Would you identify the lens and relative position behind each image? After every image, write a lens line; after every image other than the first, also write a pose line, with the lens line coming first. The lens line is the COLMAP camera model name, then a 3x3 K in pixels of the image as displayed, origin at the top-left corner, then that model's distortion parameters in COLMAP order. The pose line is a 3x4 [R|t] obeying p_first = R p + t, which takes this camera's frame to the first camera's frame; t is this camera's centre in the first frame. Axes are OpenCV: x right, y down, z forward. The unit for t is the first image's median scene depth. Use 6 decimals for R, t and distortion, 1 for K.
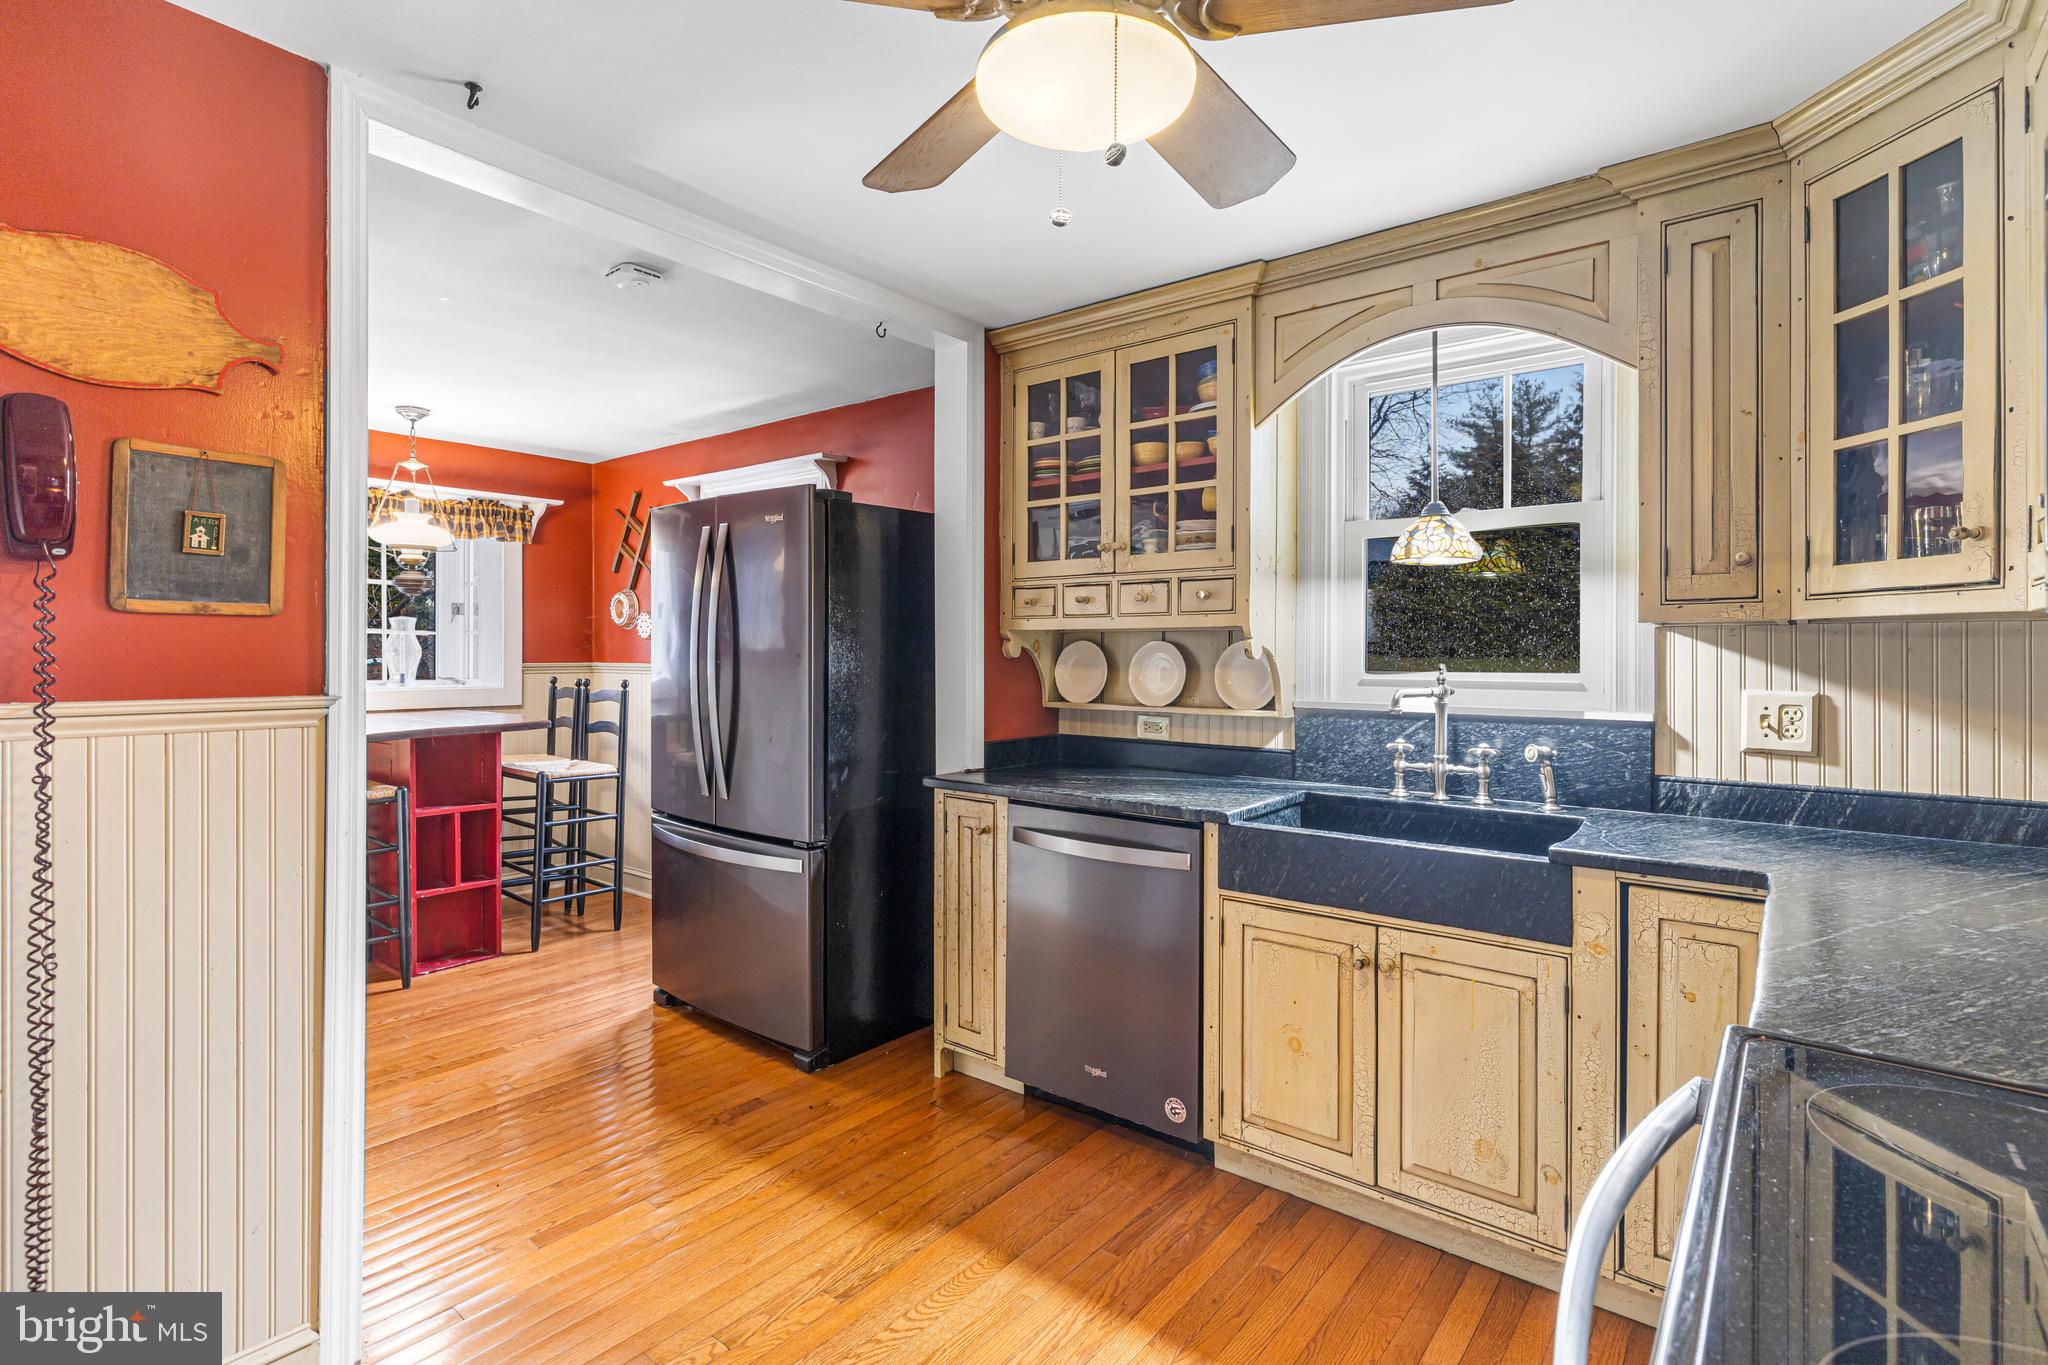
lens RADIAL K [[994.9, 0, 1024.2], [0, 994.9, 654.6], [0, 0, 1]] dist [-0.000203, -0.000941]
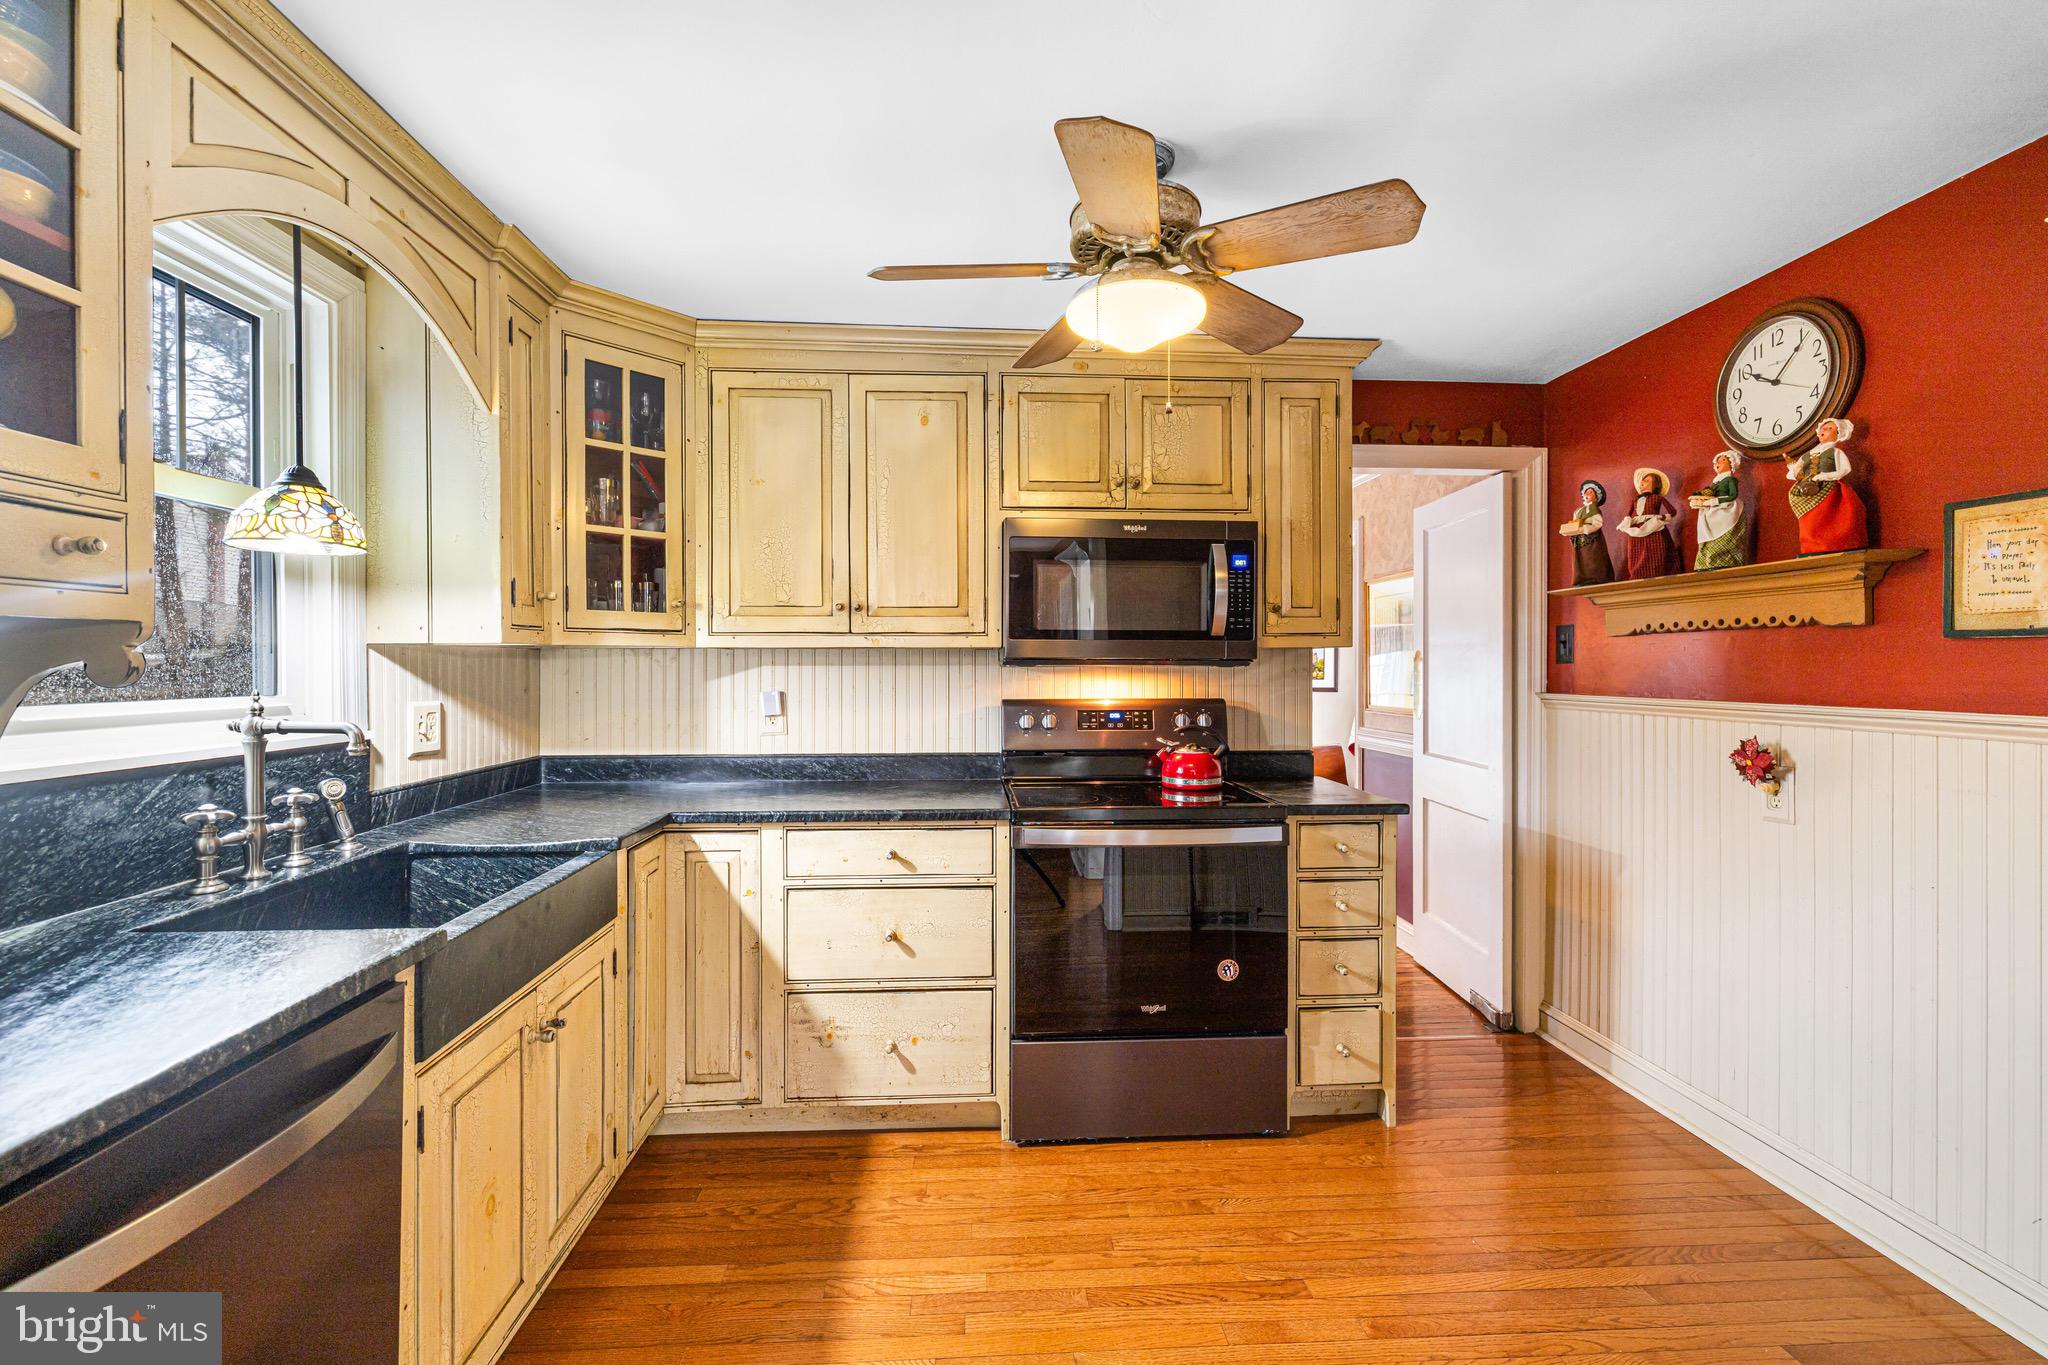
lens RADIAL K [[864.9, 0, 1025.4], [0, 864.9, 674.3], [0, 0, 1]] dist [-0.000524, 0.000084]
pose [[-0.670327, -0.011379, 0.741978, -0.431285], [-0.001347, 0.999899, 0.014118, -0.010143], [-0.742064, 0.008464, -0.670275, 1.049341]]
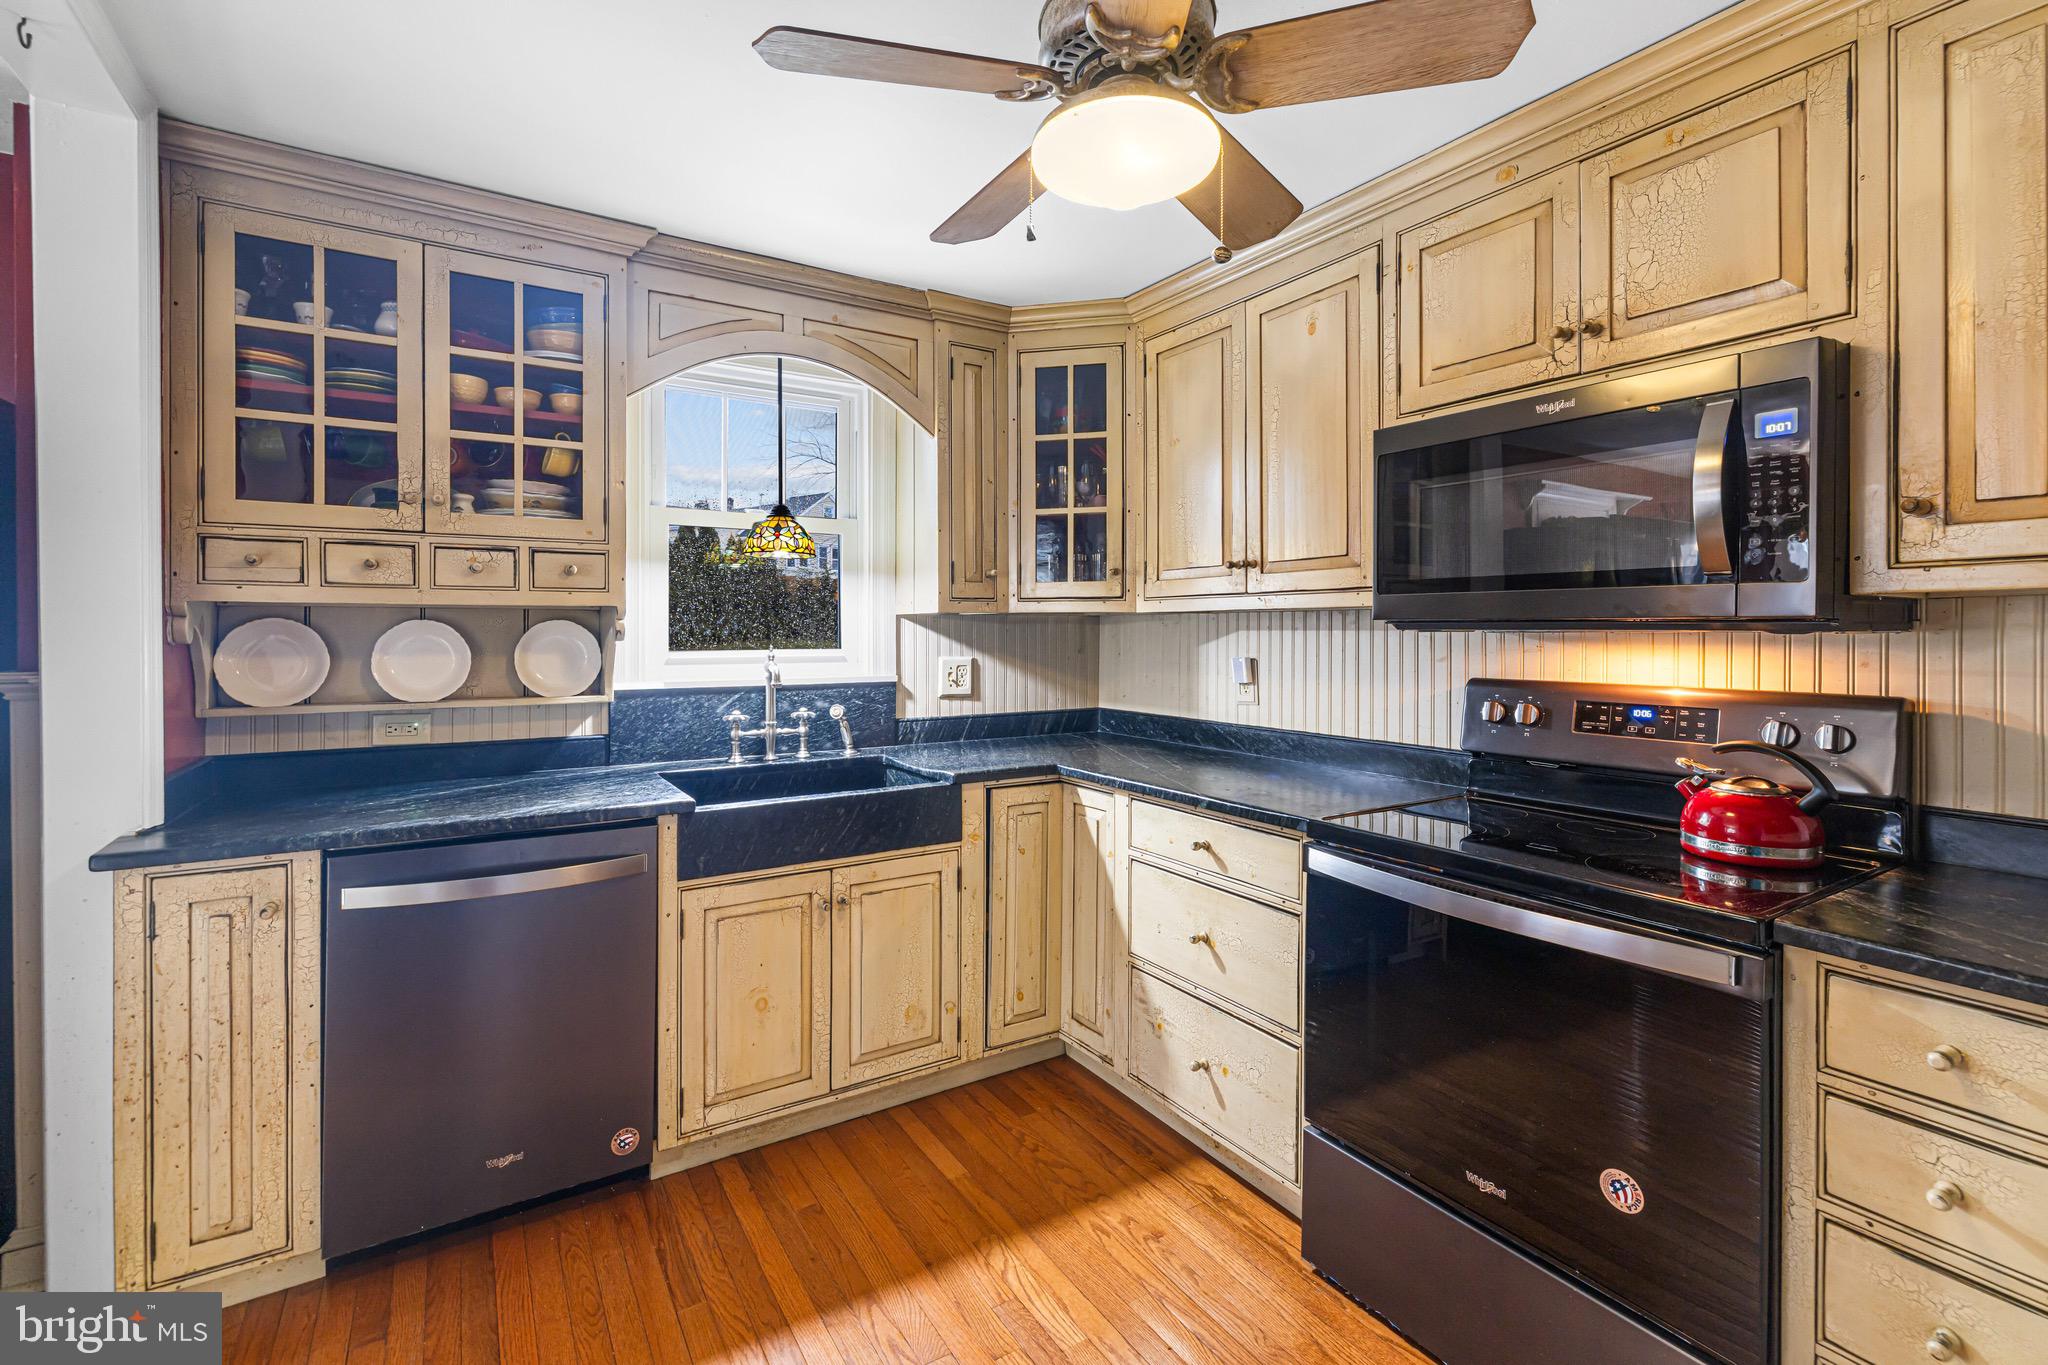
lens RADIAL K [[896.0, 0, 1027.8], [0, 896.0, 637.6], [0, 0, 1]] dist [-0.000572, 0.000367]
pose [[0.321345, -0.011072, 0.946897, -0.498301], [0.001606, 0.999937, 0.011147, -0.008774], [-0.946961, -0.002061, 0.321343, 0.394327]]
